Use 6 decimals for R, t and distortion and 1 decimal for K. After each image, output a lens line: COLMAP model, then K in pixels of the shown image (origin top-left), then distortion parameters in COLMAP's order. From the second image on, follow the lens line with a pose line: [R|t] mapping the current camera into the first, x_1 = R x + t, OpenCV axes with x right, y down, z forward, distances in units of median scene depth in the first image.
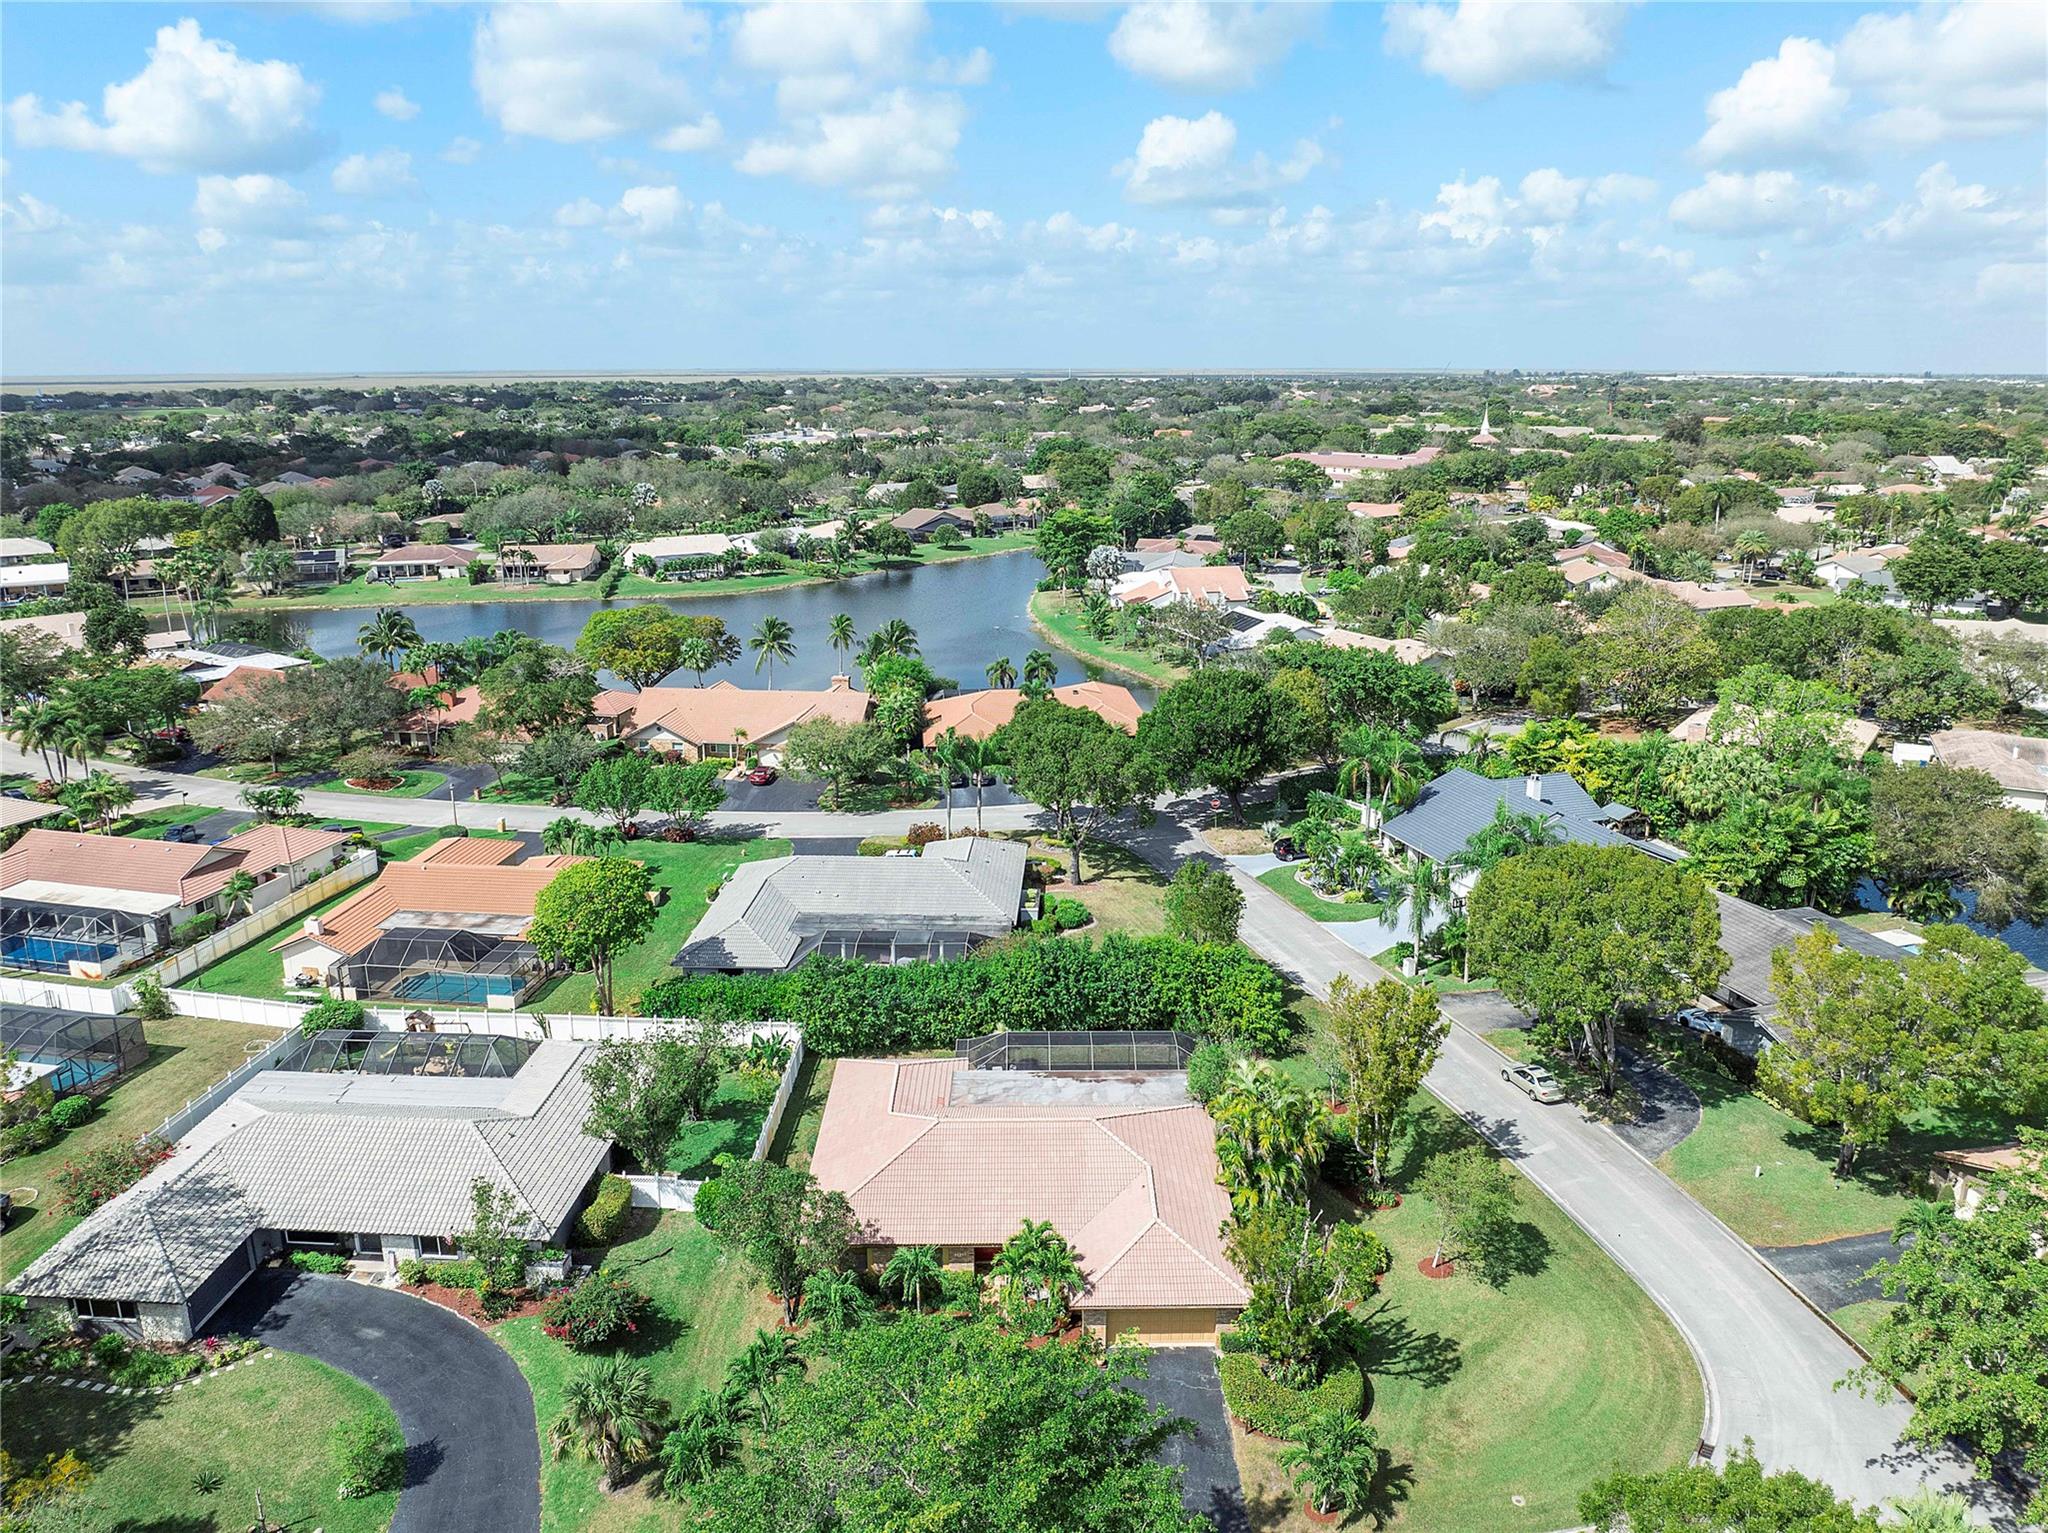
lens RADIAL K [[1472.3, 0, 1024.0], [0, 1472.3, 766.5], [0, 0, 1]] dist [-0.059479, 0.037585]
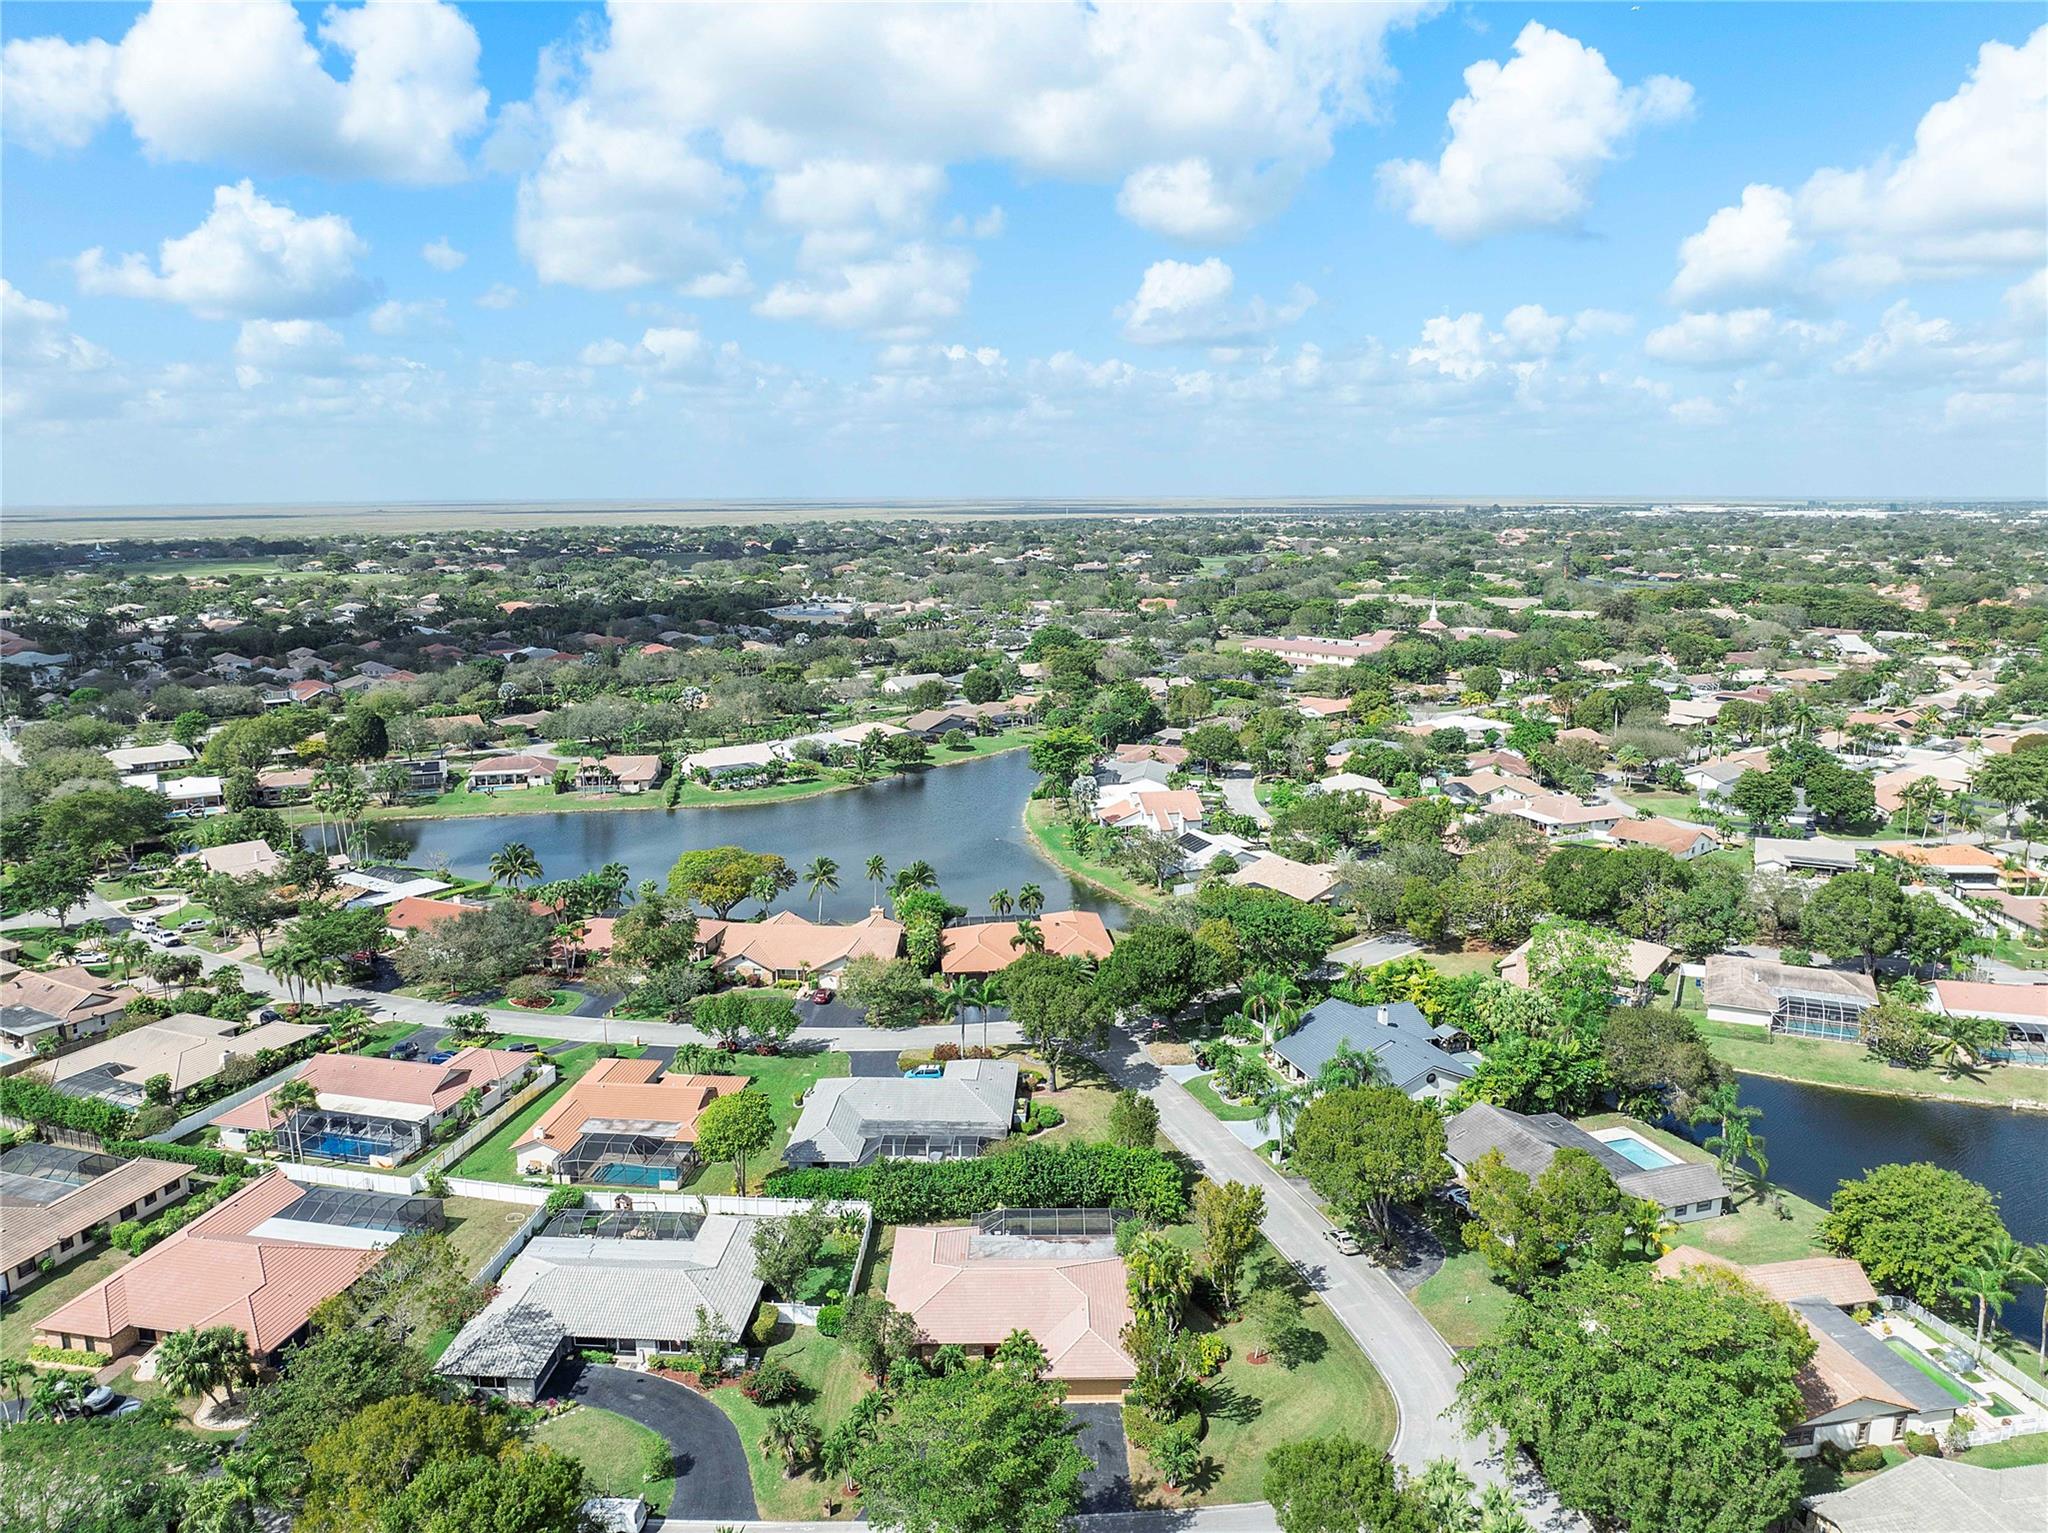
lens RADIAL K [[1455.9, 0, 1024.0], [0, 1455.9, 766.5], [0, 0, 1]] dist [-0.055055, 0.030538]
pose [[0.999996, -0.002913, -0.000638, 0.011100], [0.002853, 0.996804, -0.079831, -0.150218], [0.000869, 0.079829, 0.996808, -0.523315]]
